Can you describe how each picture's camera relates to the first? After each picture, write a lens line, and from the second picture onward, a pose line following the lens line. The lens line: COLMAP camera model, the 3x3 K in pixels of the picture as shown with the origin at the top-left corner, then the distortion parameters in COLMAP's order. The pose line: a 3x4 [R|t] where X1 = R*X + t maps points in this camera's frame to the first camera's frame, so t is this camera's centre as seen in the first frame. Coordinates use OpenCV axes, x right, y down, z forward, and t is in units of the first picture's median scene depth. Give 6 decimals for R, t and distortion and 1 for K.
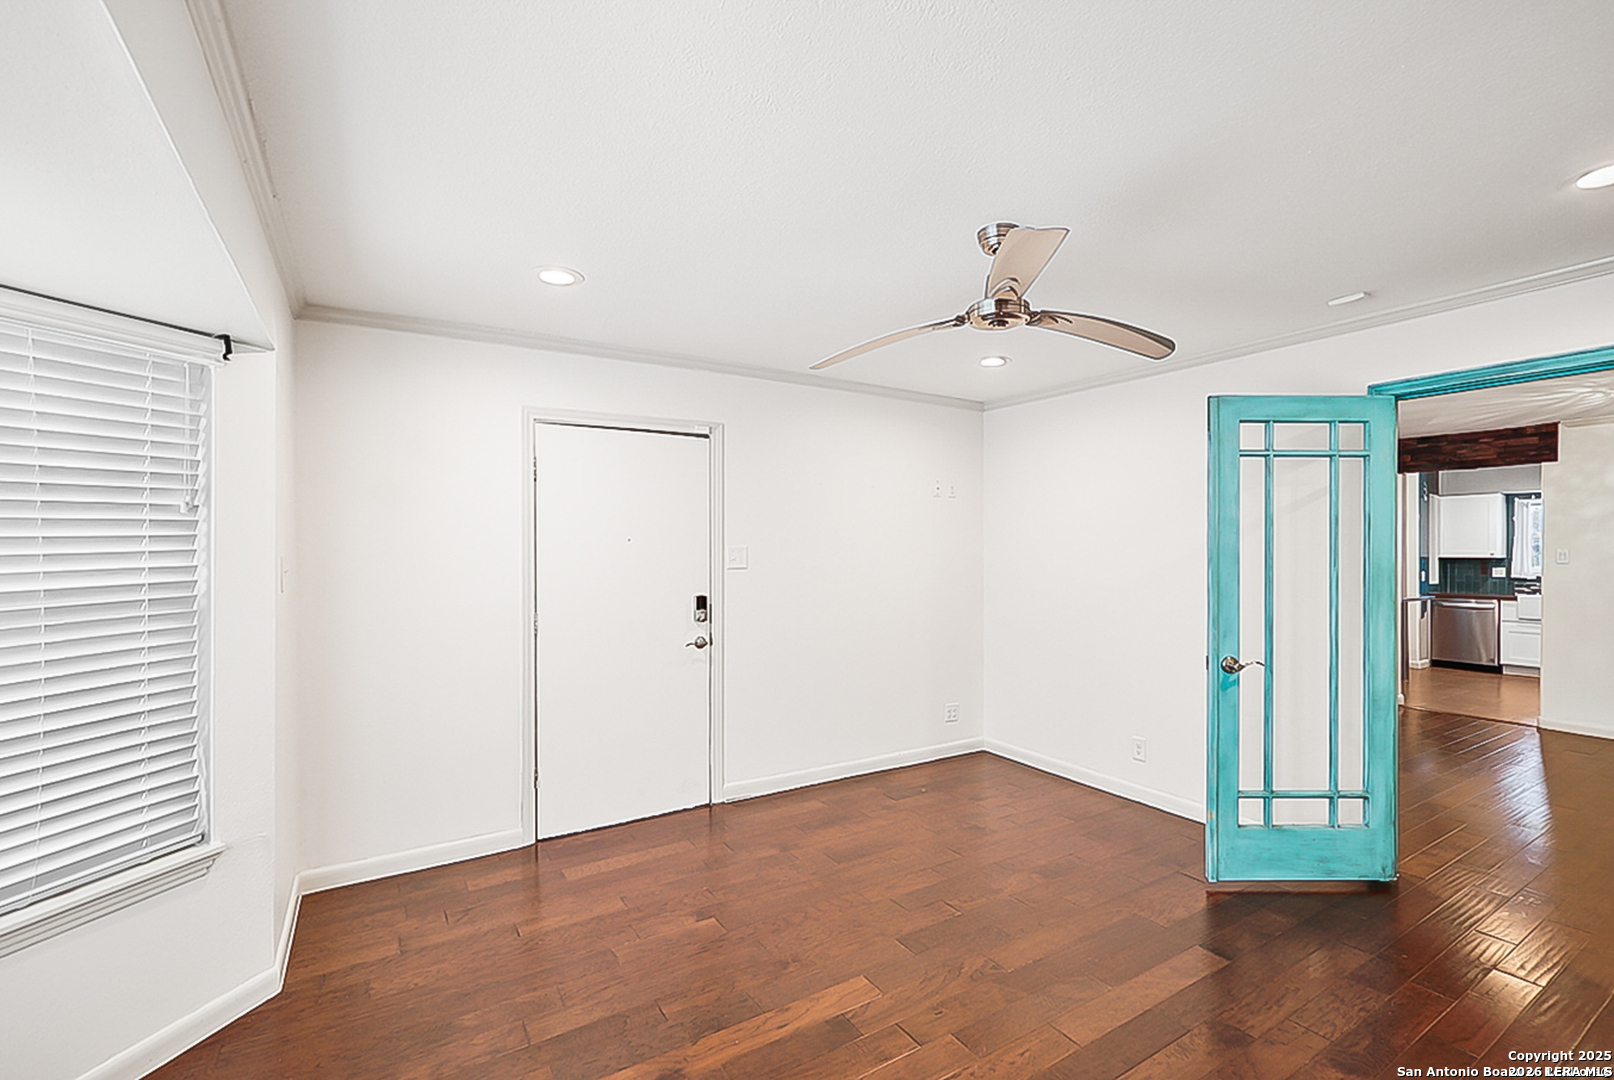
lens RADIAL K [[703.0, 0, 807.0], [0, 703.0, 540.0], [0, 0, 1]] dist [0.000131, 0.000085]
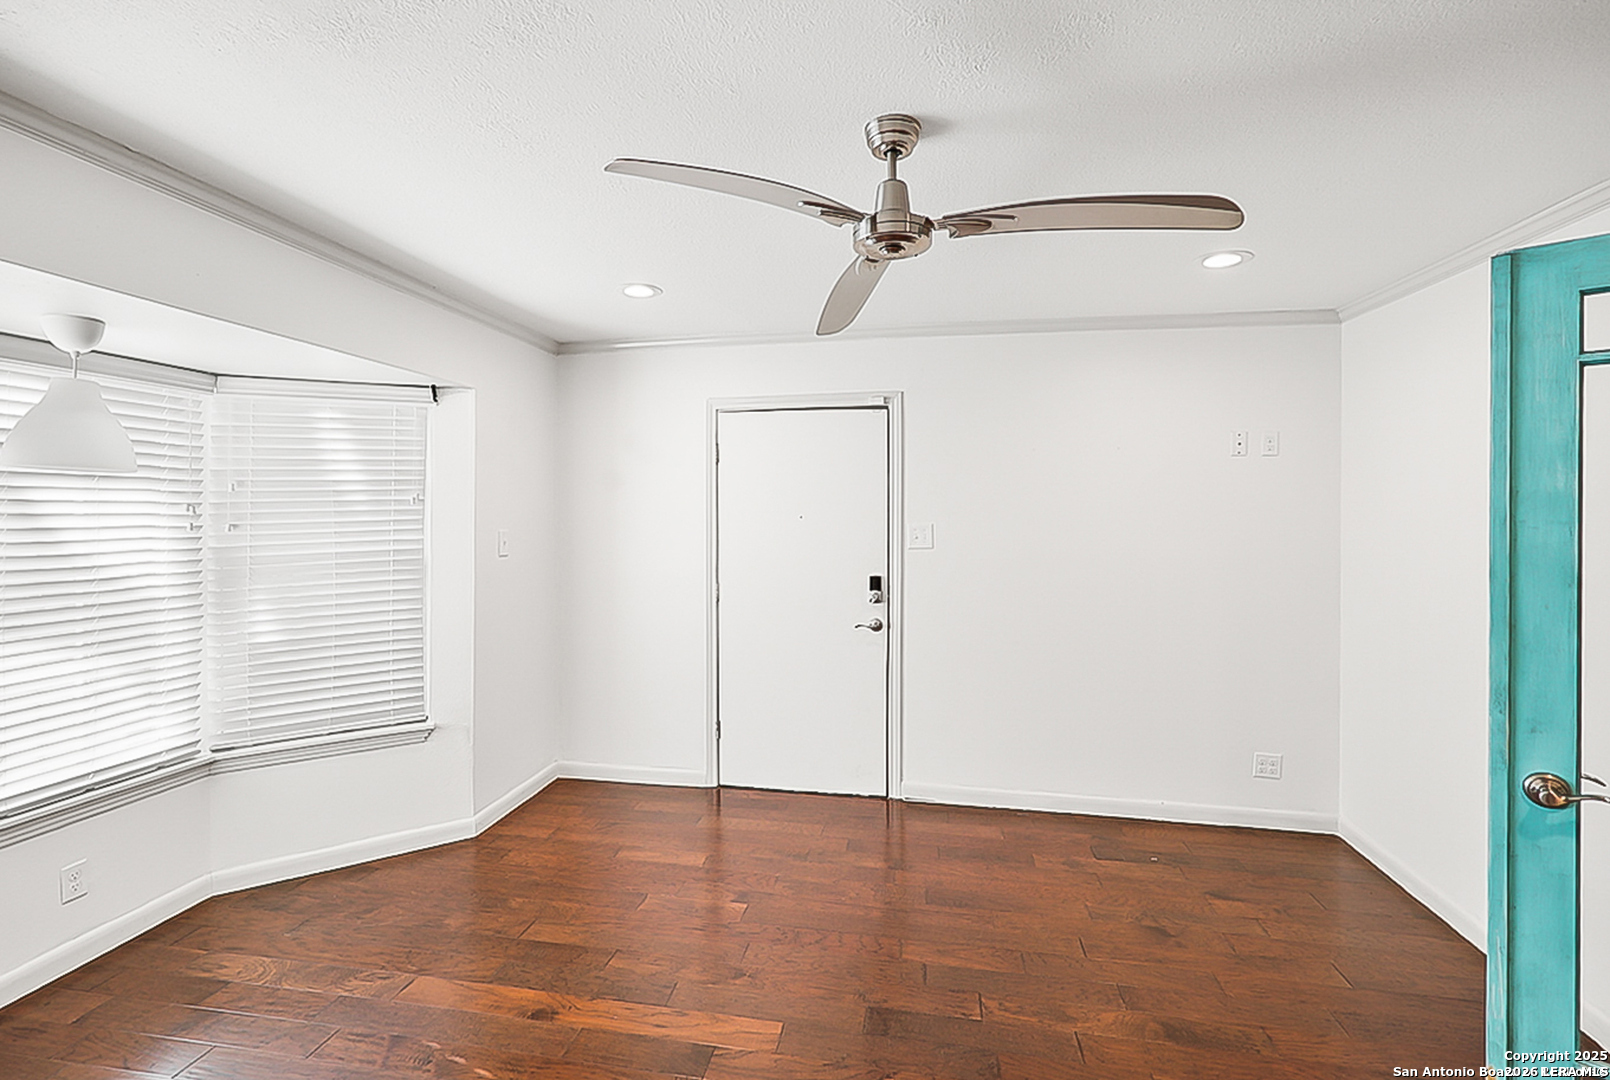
lens RADIAL K [[718.6, 0, 806.5], [0, 718.6, 504.4], [0, 0, 1]] dist [0.001488, 0.000080]
pose [[0.742847, -0.000787, -0.669461, 0.446946], [0.005131, 0.999977, 0.004518, -0.023090], [0.669442, -0.006791, 0.742834, 0.223751]]
